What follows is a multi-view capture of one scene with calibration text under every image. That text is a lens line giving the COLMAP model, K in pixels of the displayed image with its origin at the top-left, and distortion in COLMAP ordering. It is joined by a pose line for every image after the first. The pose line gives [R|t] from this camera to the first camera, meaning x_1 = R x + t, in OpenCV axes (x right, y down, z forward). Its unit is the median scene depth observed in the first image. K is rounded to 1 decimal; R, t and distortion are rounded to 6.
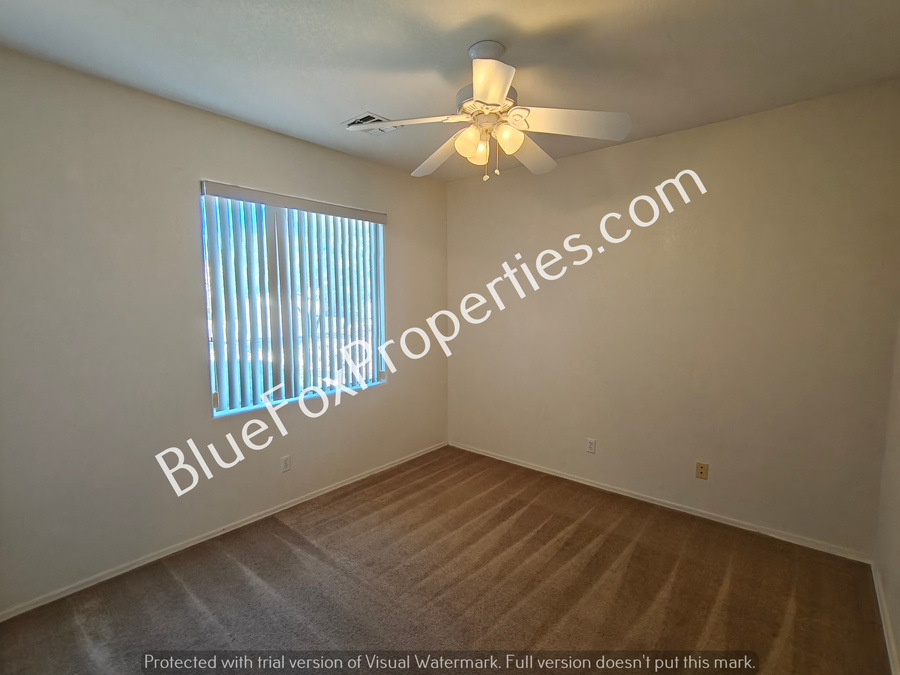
lens RADIAL K [[431.1, 0, 441.3], [0, 431.1, 337.2], [0, 0, 1]] dist [0.000765, 0.000853]
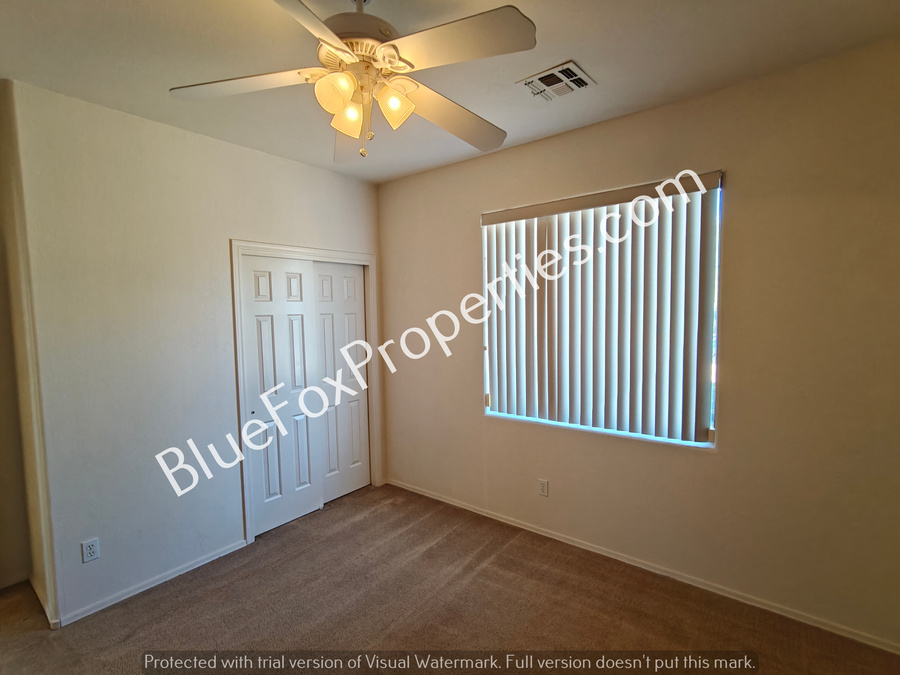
lens RADIAL K [[431.1, 0, 448.7], [0, 431.1, 342.3], [0, 0, 1]] dist [0.000765, 0.000853]
pose [[0.050540, 0.068874, -0.996344, 0.631689], [-0.077267, 0.994899, 0.064854, -0.078275], [0.995729, 0.073706, 0.055604, 0.829808]]
